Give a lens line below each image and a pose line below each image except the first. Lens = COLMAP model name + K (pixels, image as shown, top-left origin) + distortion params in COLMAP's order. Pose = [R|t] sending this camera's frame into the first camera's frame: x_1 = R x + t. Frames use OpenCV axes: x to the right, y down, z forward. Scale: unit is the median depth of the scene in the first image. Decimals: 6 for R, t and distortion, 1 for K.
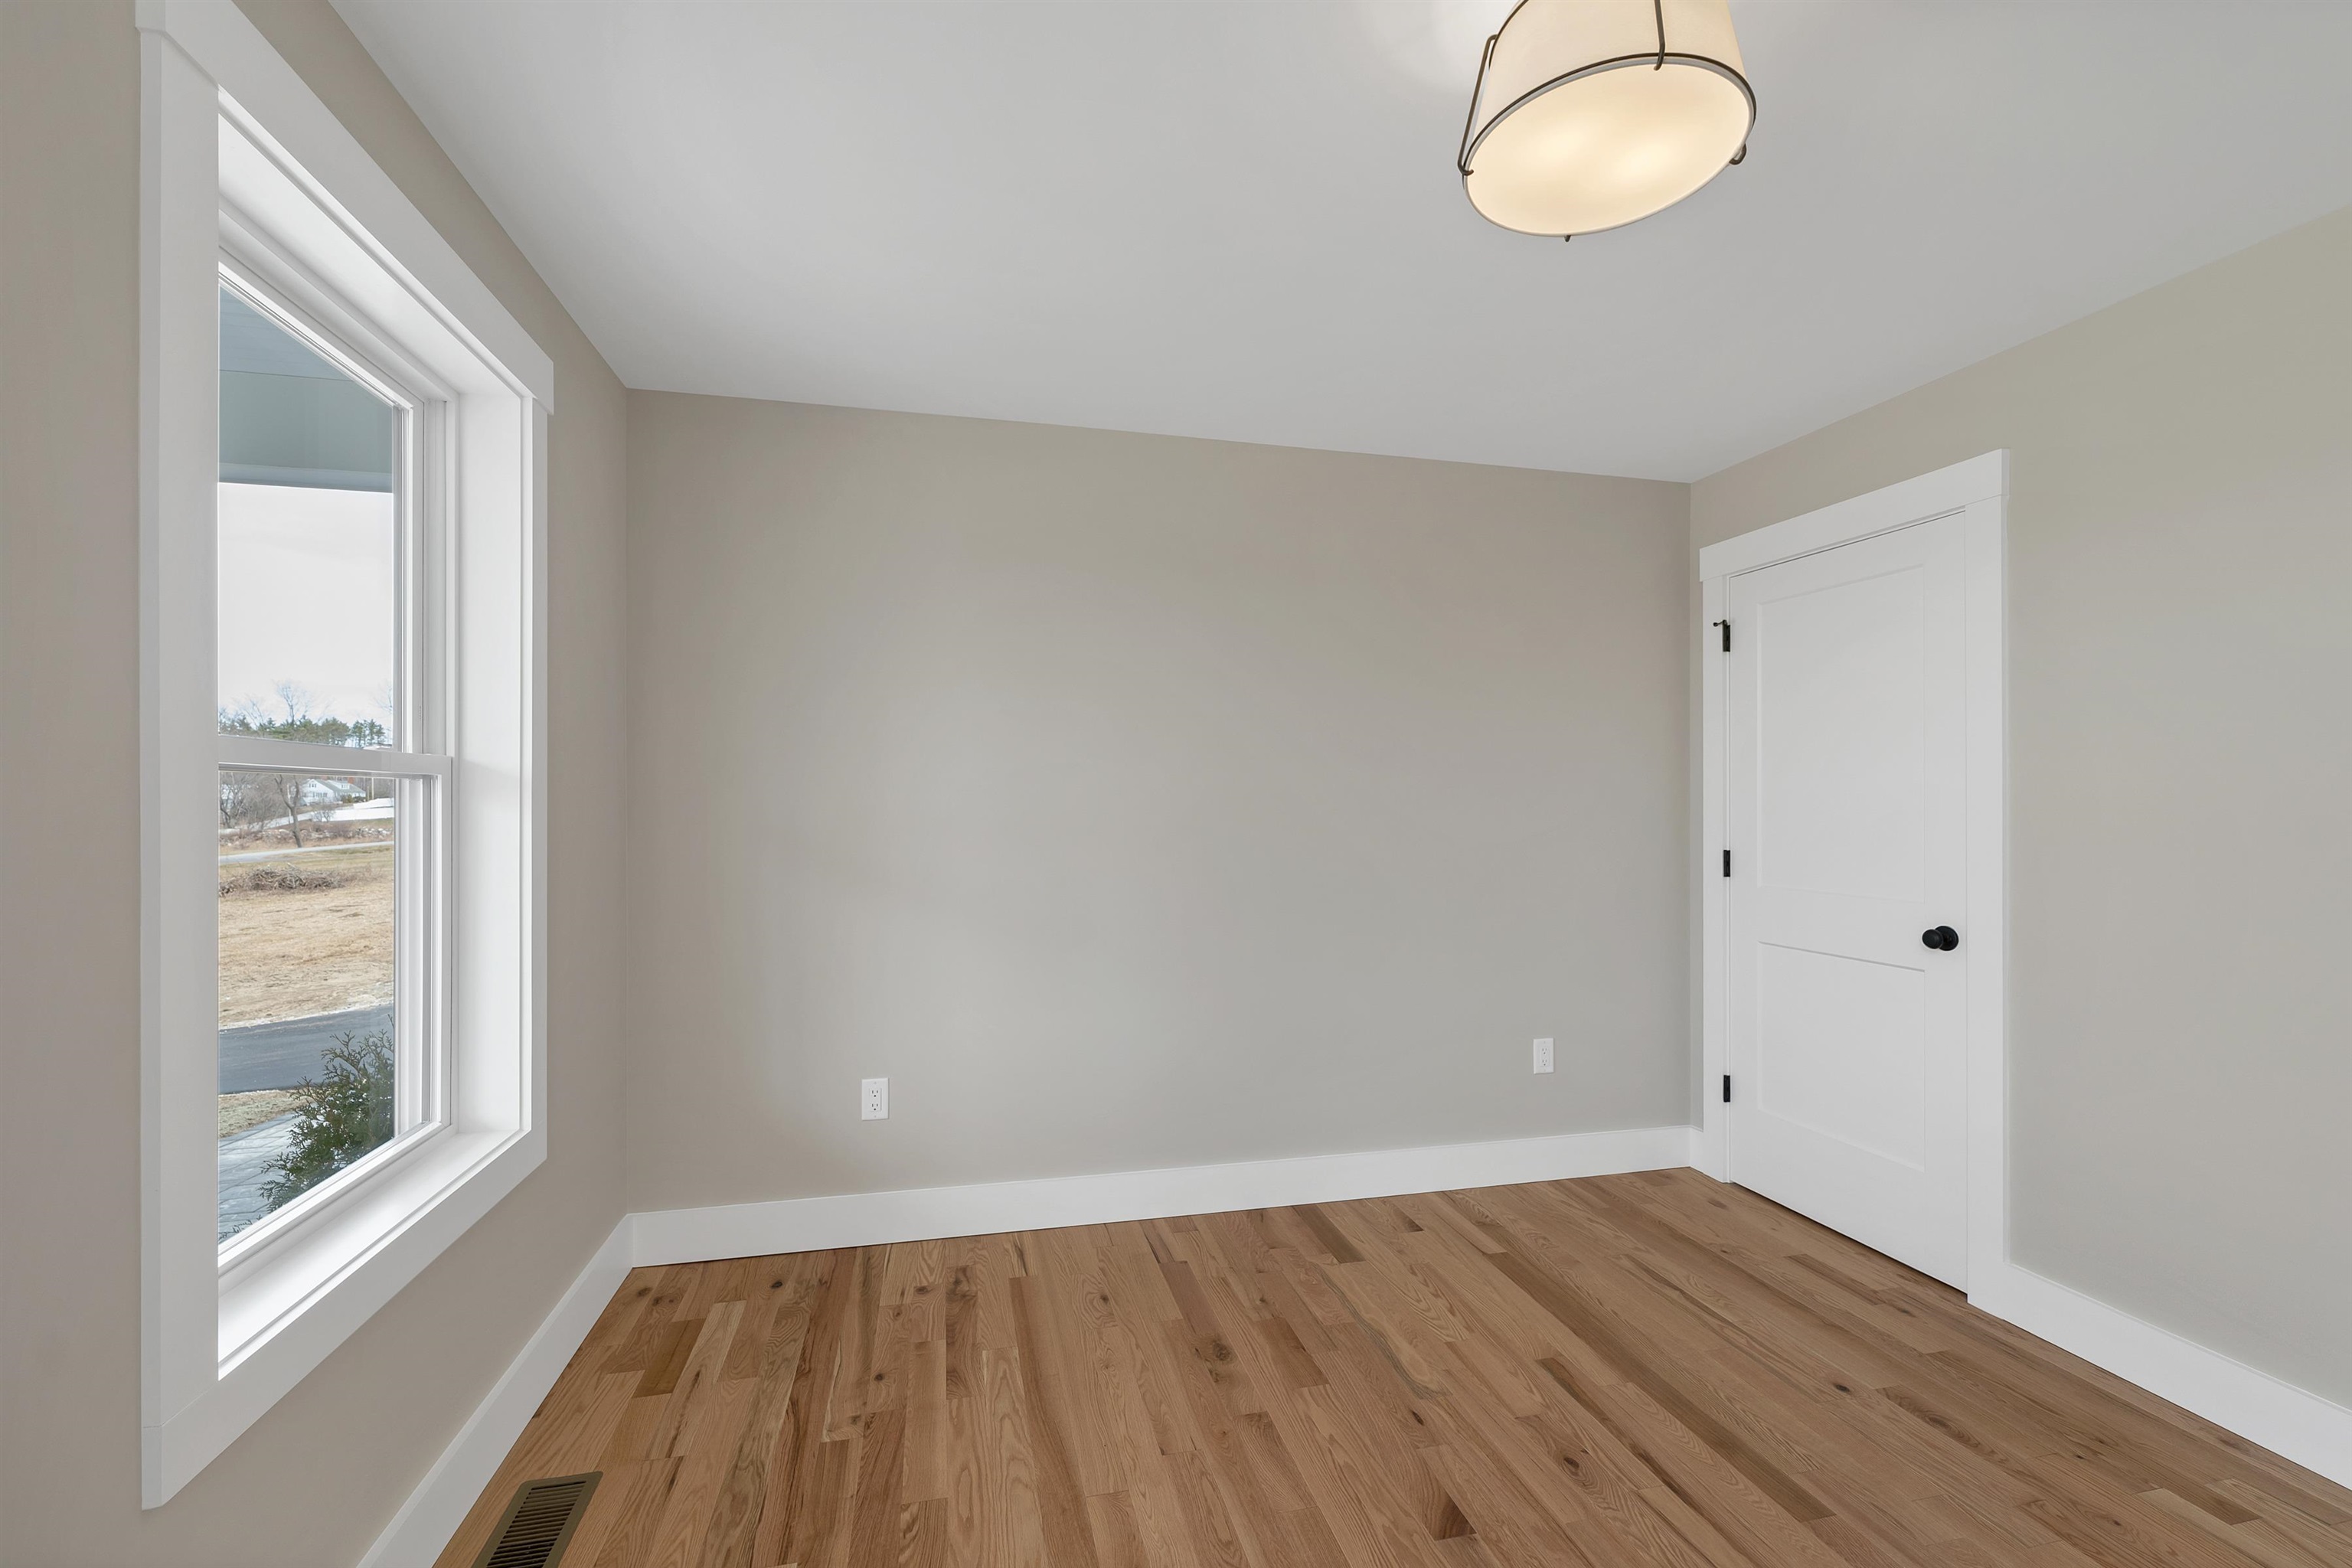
lens RADIAL K [[997.5, 0, 1177.4], [0, 997.5, 794.8], [0, 0, 1]] dist [0.000270, -0.000186]
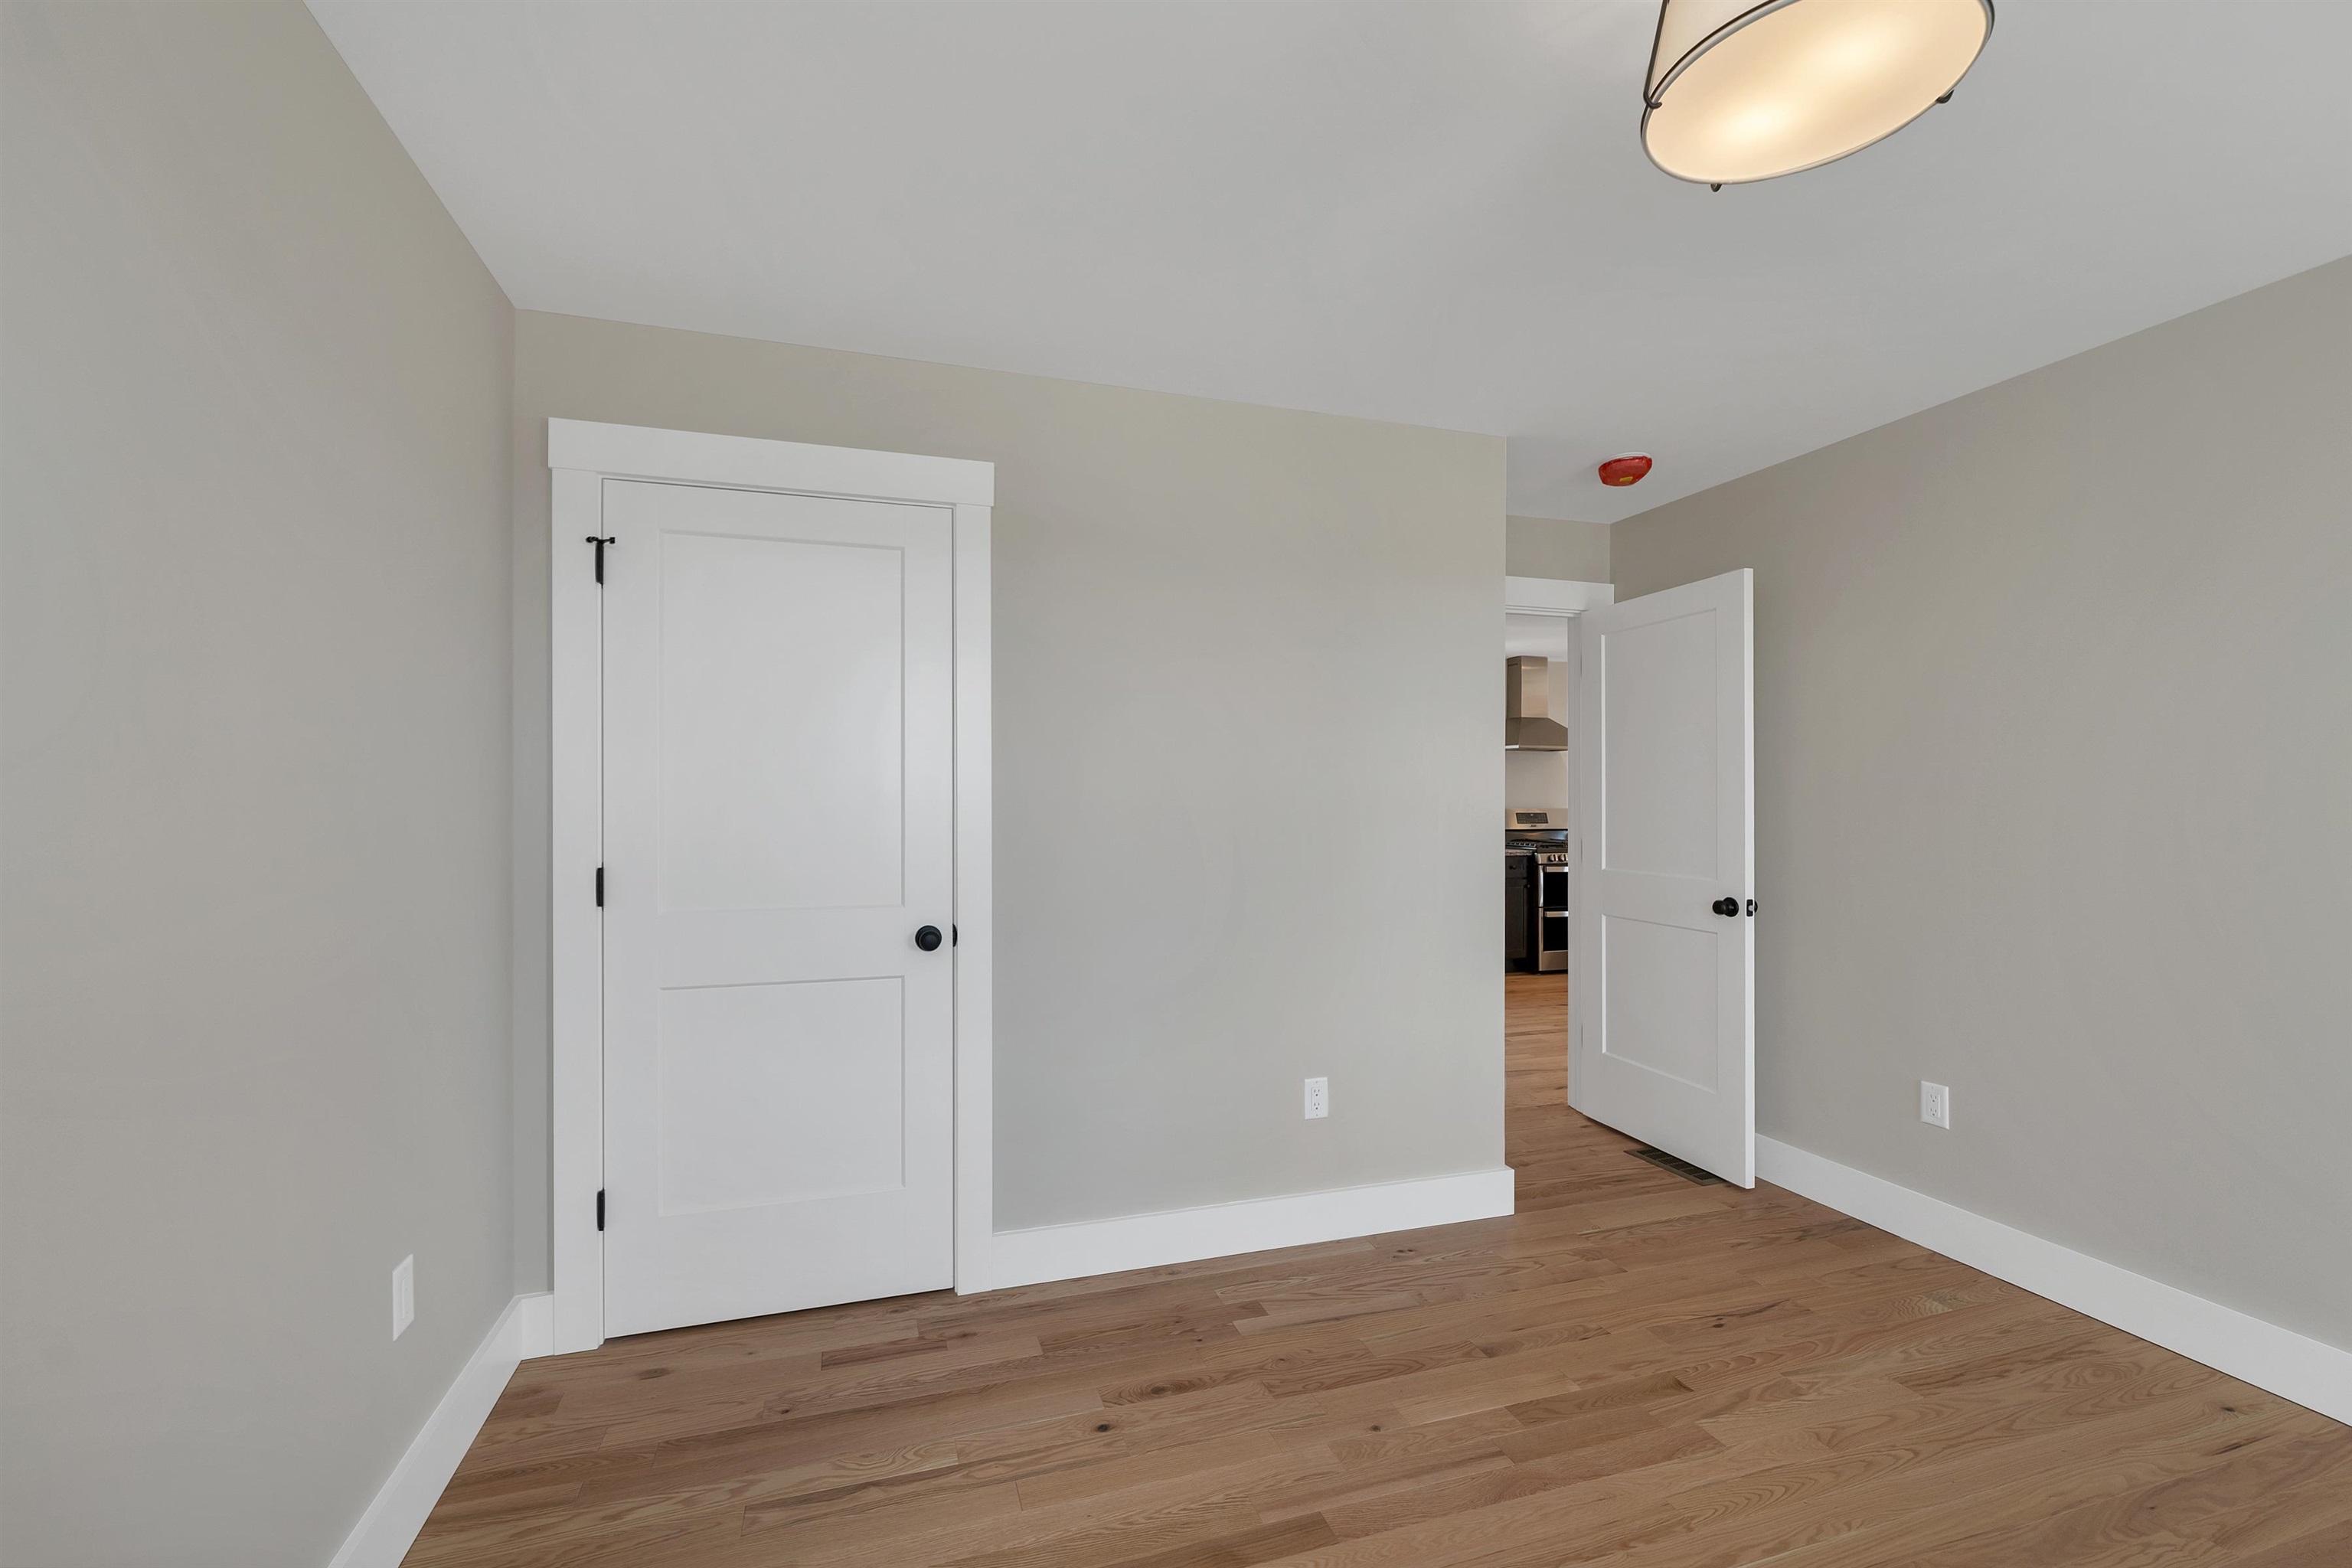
lens RADIAL K [[997.5, 0, 1177.4], [0, 997.5, 794.8], [0, 0, 1]] dist [0.000270, -0.000186]
pose [[-0.078155, 0.002753, 0.996937, -0.234646], [-0.007944, 0.999963, -0.003384, 0.005319], [-0.996910, -0.008184, -0.078130, 0.877750]]
